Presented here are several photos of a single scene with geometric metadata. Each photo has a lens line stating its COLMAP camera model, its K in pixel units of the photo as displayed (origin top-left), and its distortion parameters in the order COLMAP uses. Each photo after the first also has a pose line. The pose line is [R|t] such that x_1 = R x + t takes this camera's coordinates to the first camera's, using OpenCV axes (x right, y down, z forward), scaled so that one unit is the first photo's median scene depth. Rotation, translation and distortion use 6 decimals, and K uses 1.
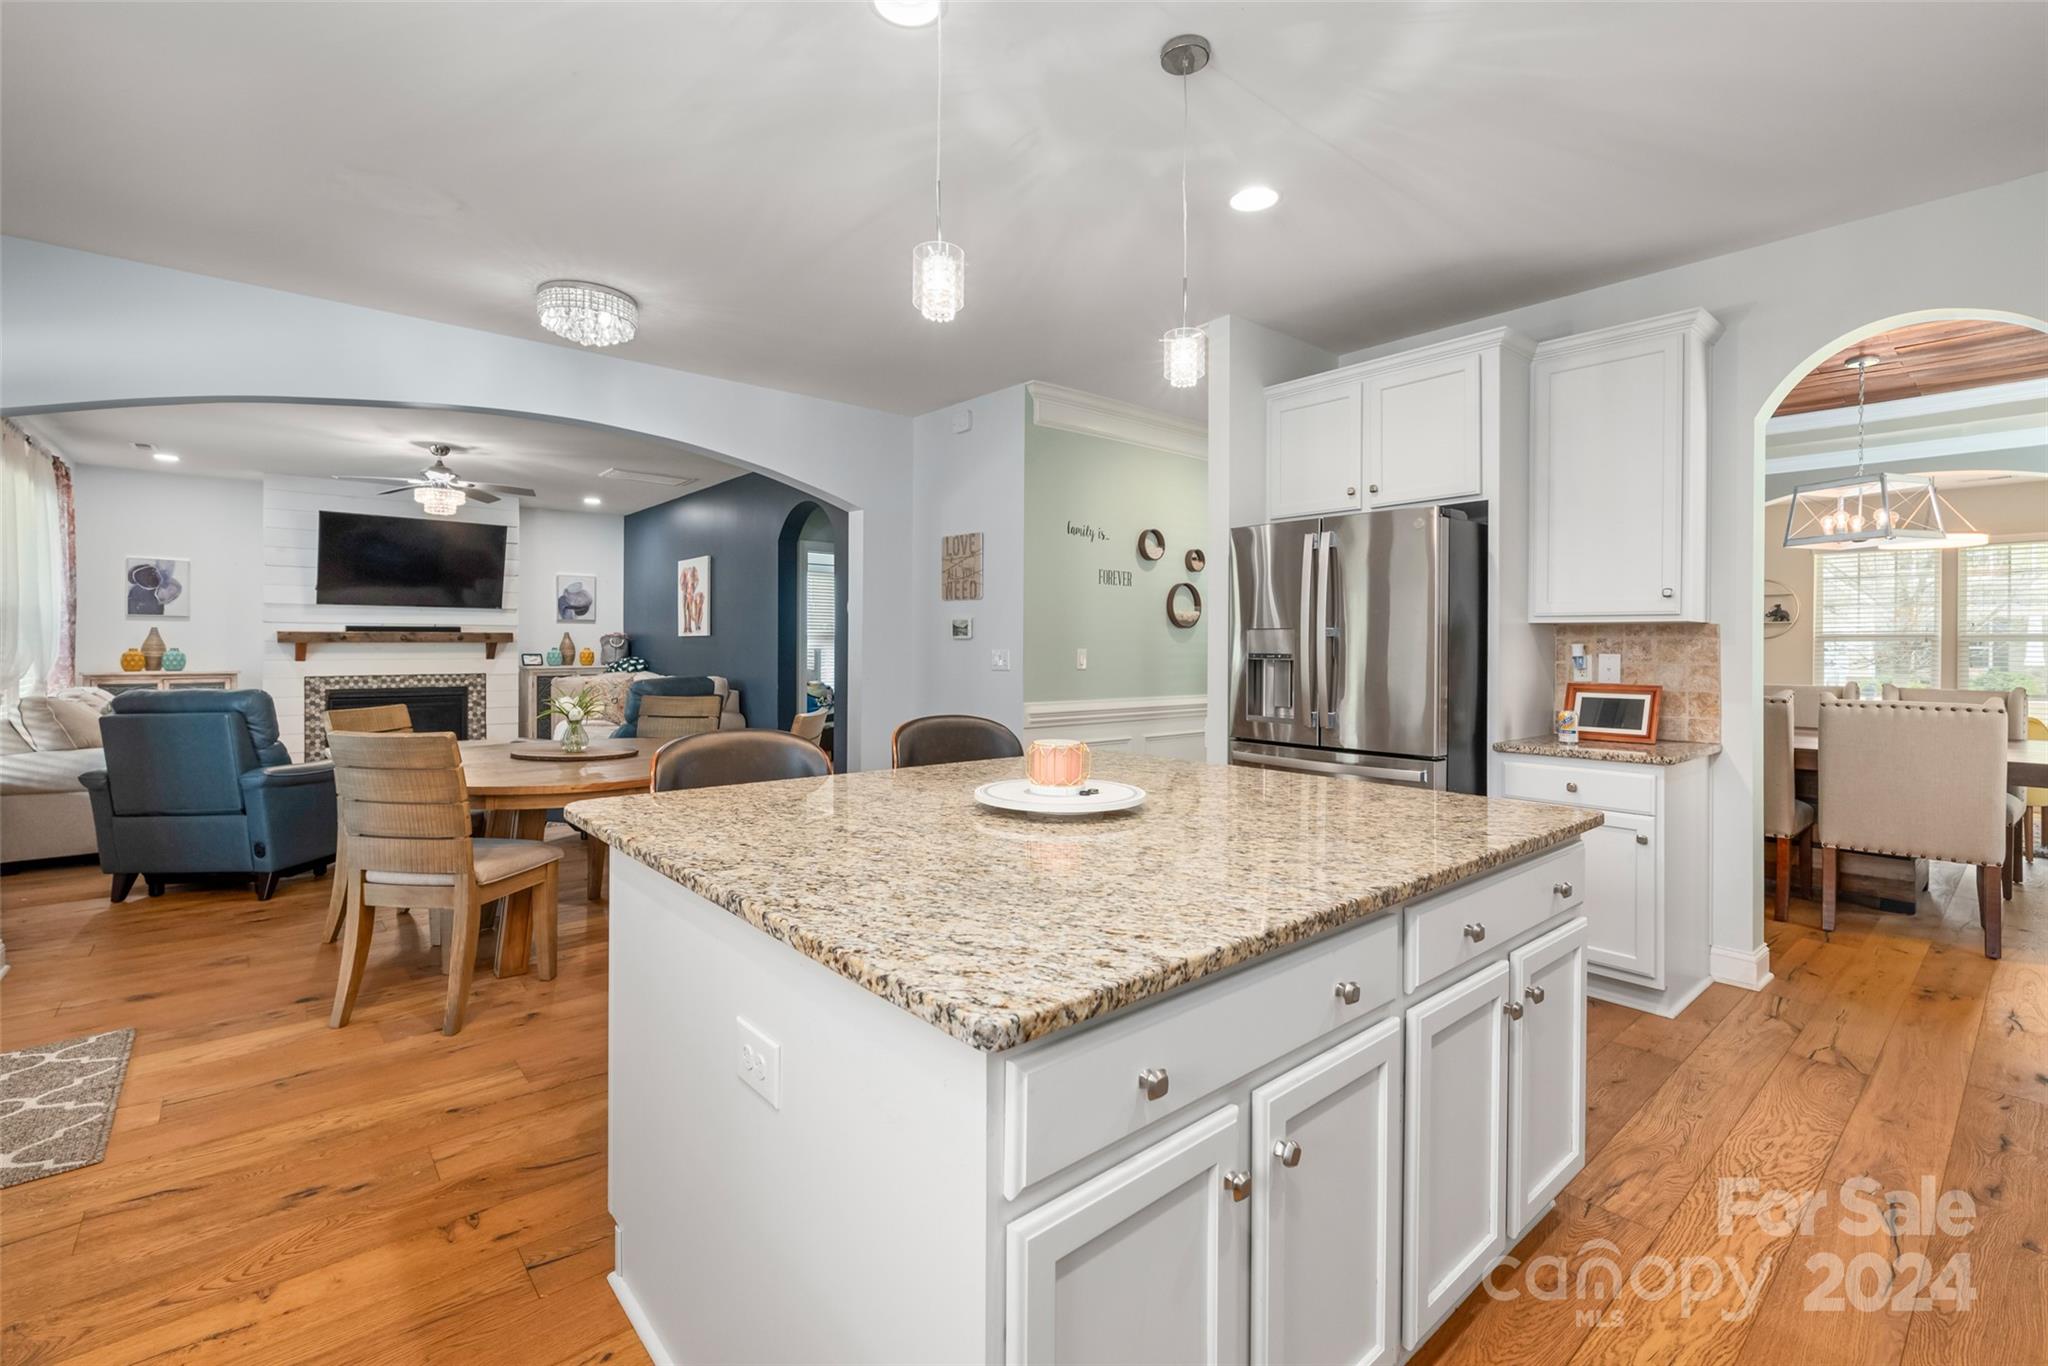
lens RADIAL K [[896.0, 0, 1025.0], [0, 896.0, 600.6], [0, 0, 1]] dist [0.001591, 0.000443]
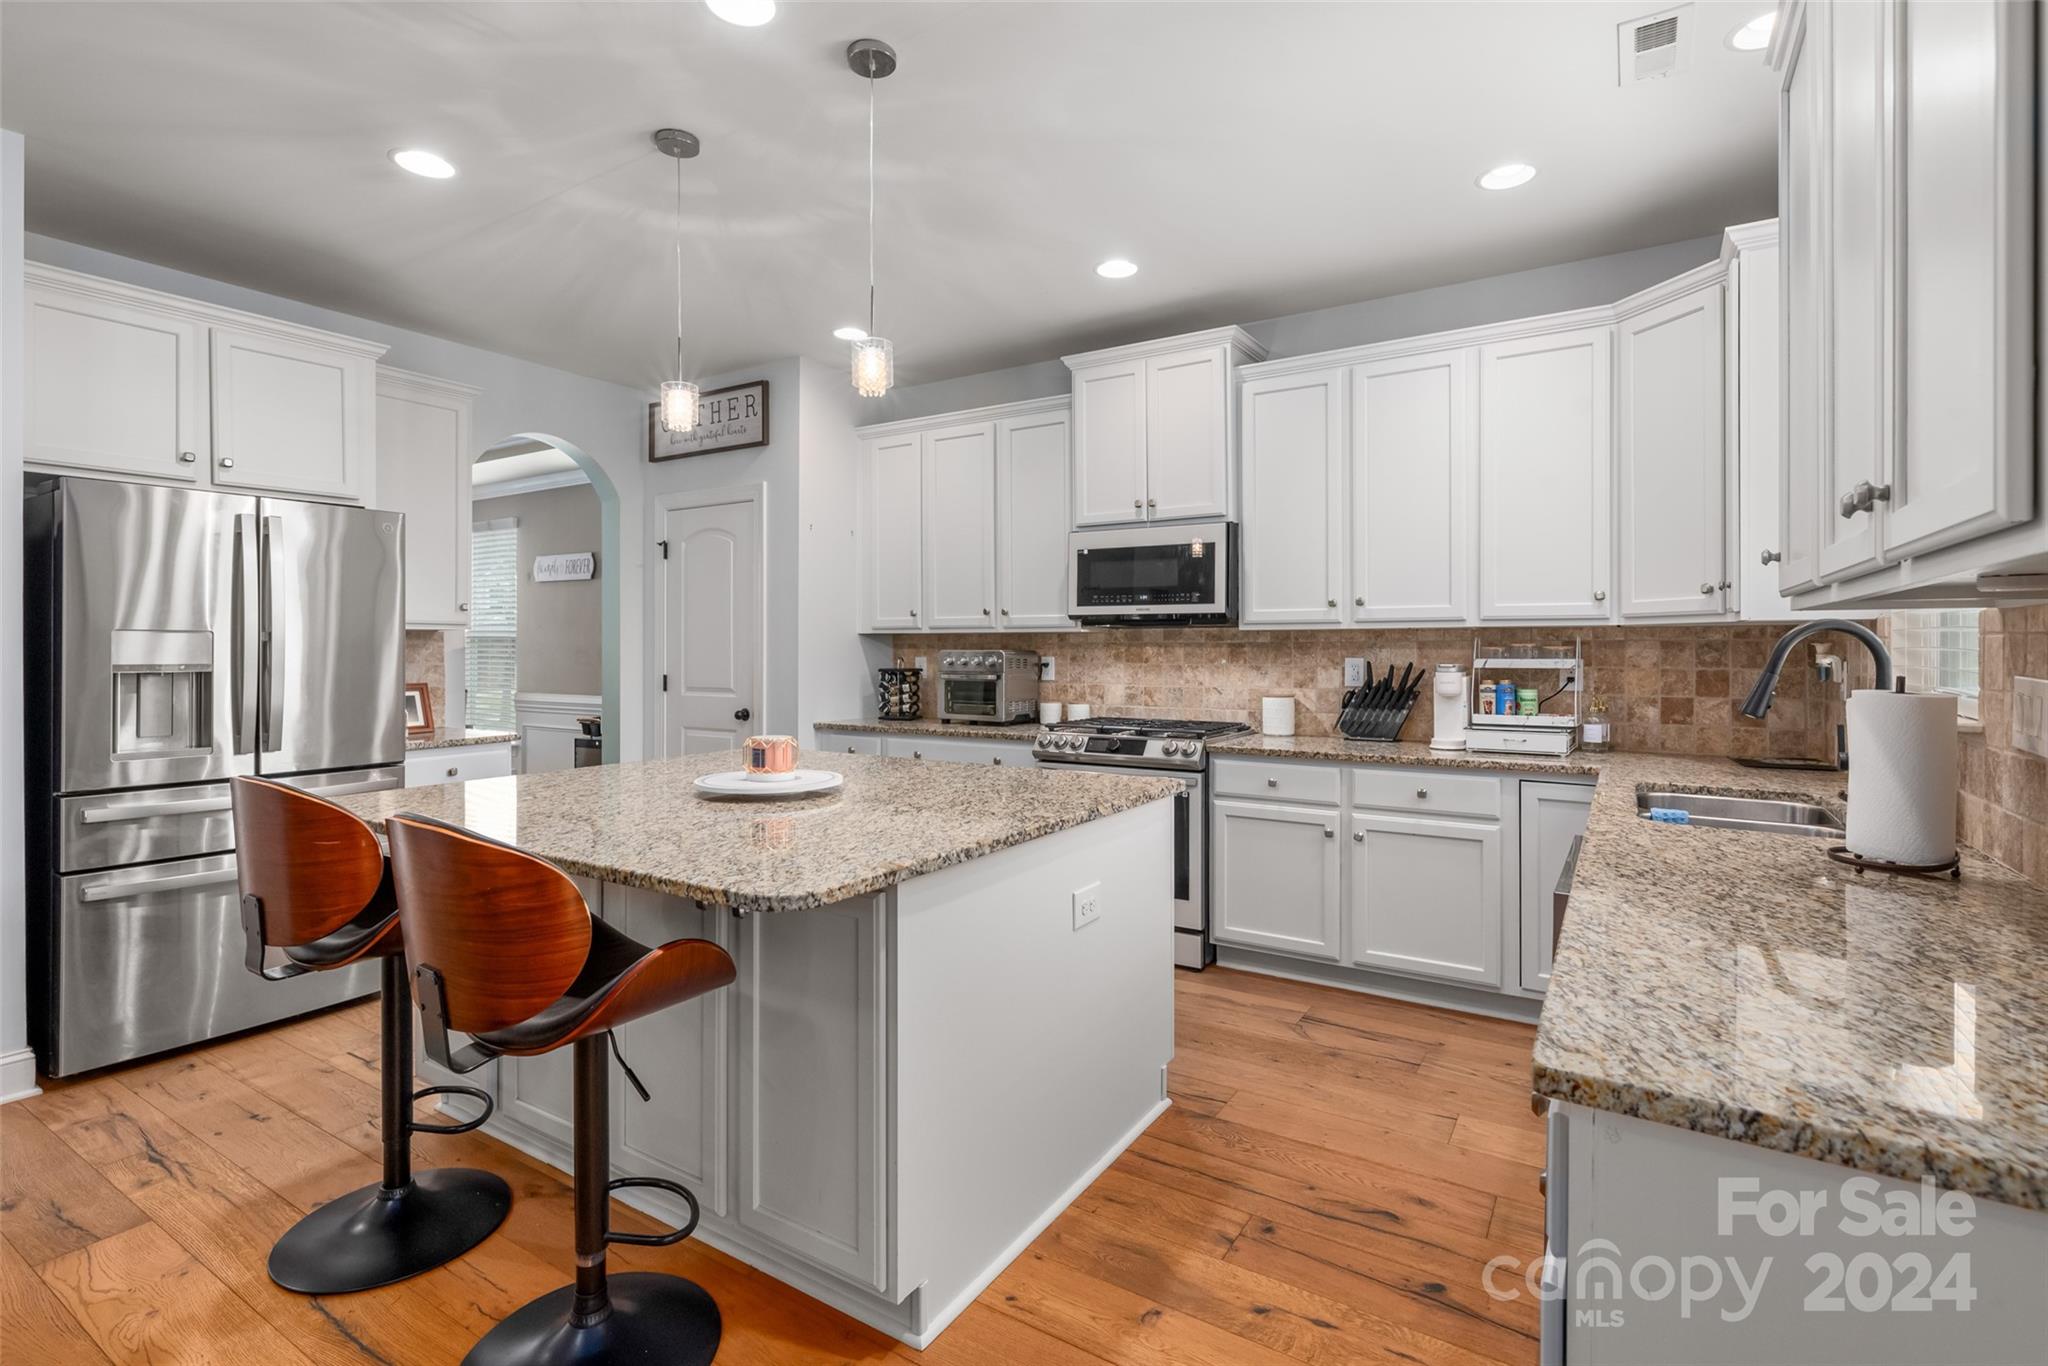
lens RADIAL K [[958.0, 0, 1023.1], [0, 958.0, 643.3], [0, 0, 1]] dist [-0.002253, -0.000052]
pose [[-0.288539, -0.002675, 0.957464, -0.311788], [-0.048724, 0.998741, -0.011894, 0.007659], [-0.956228, -0.050084, -0.288306, 0.253969]]
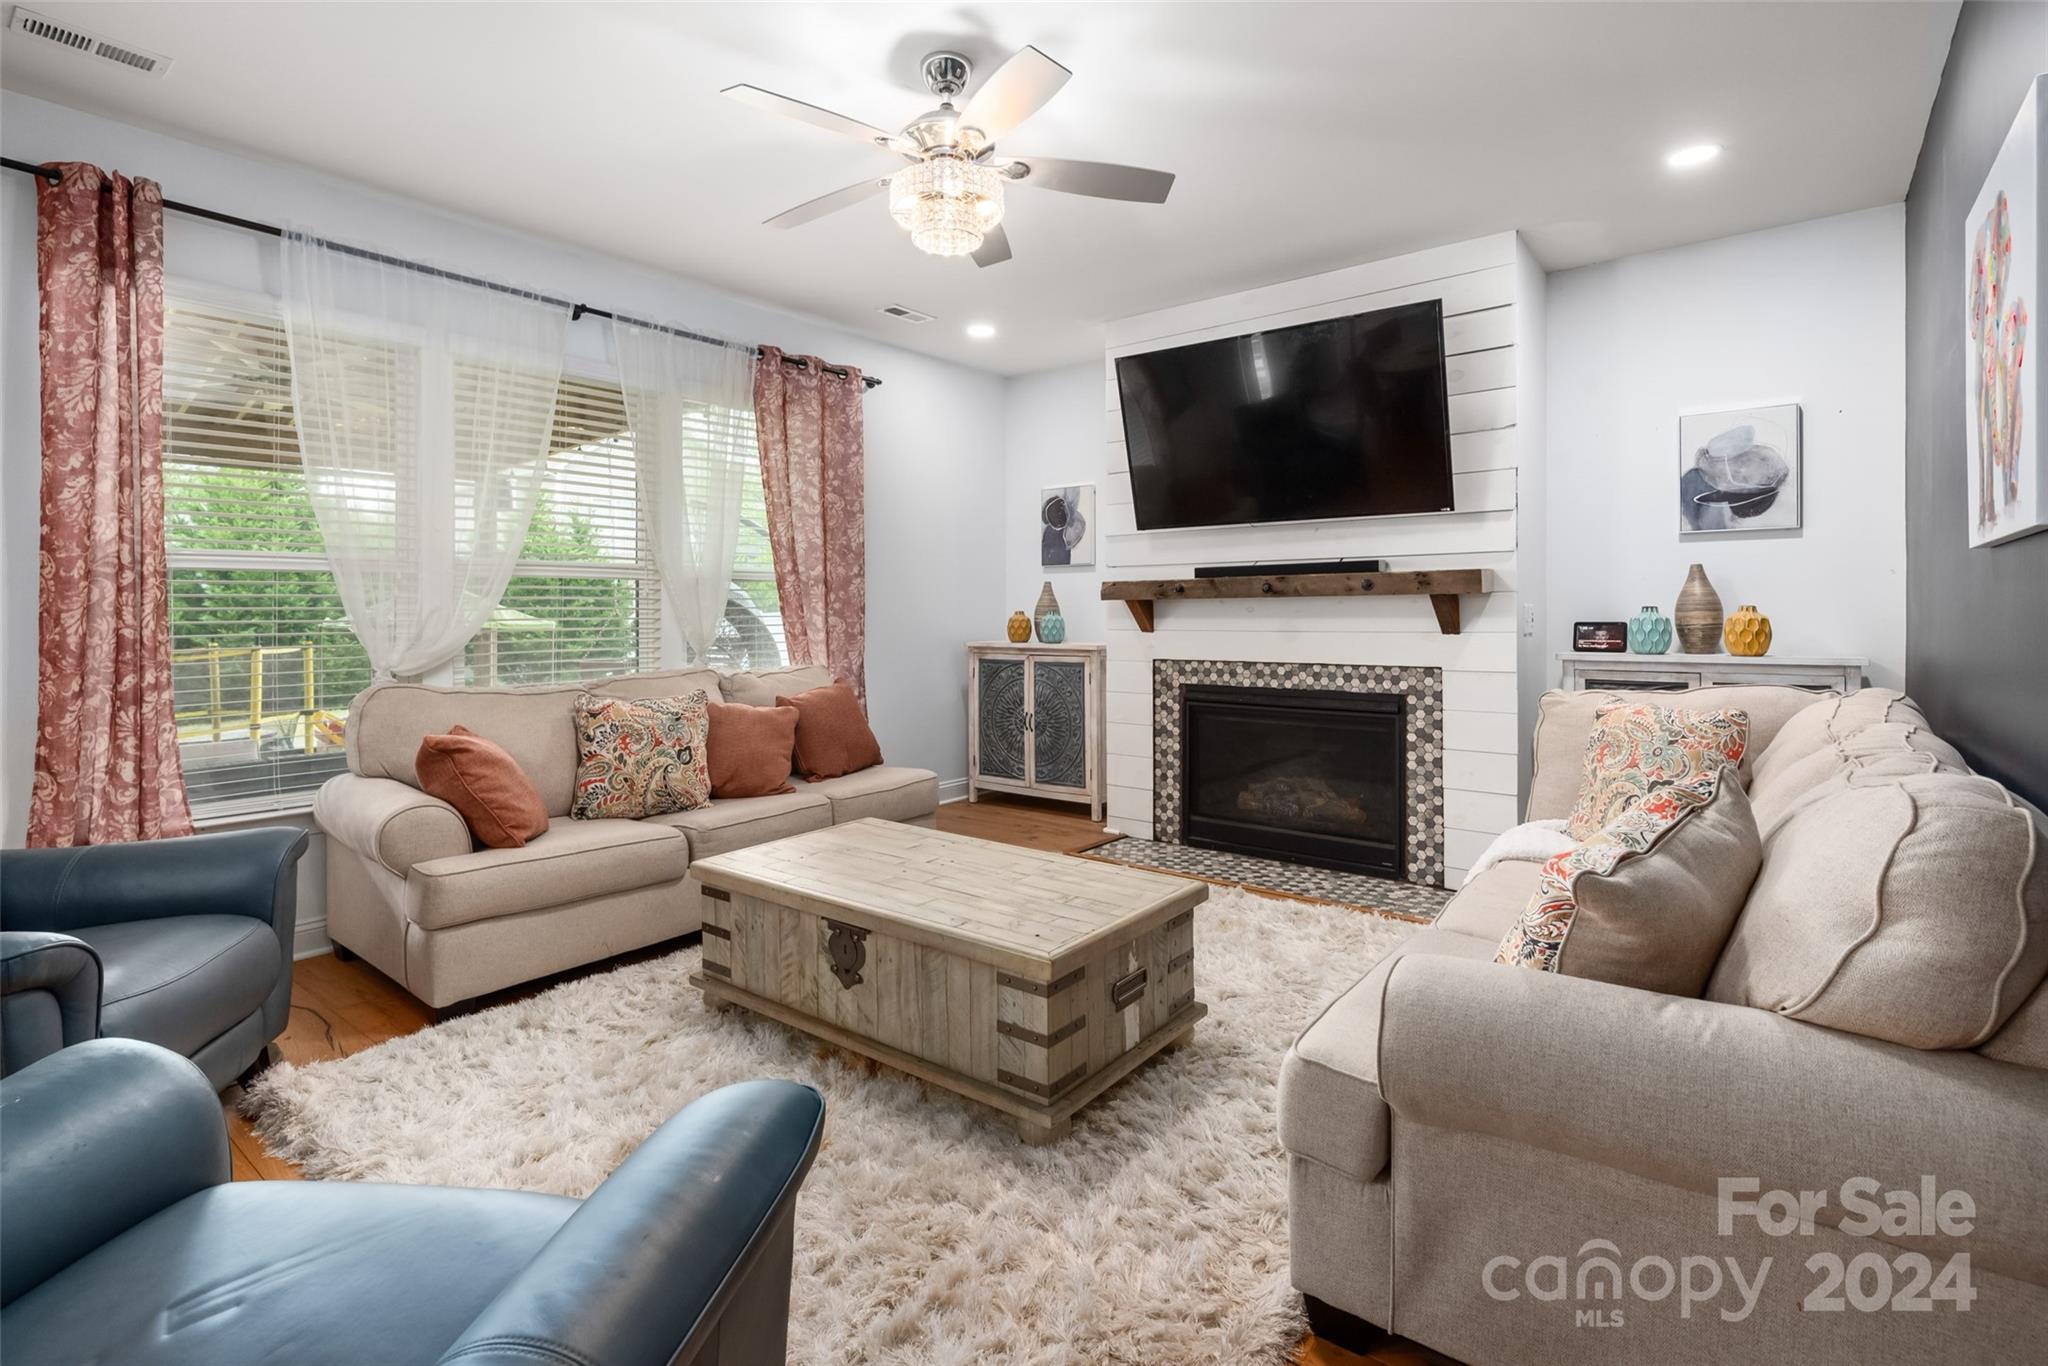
lens RADIAL K [[946.7, 0, 1025.9], [0, 946.7, 627.1], [0, 0, 1]] dist [-0.001843, -0.000235]
pose [[0.186400, 0.012089, -0.982400, -0.219815], [0.054743, 0.998243, 0.022670, 0.045856], [0.980948, -0.058005, 0.185411, 0.804696]]
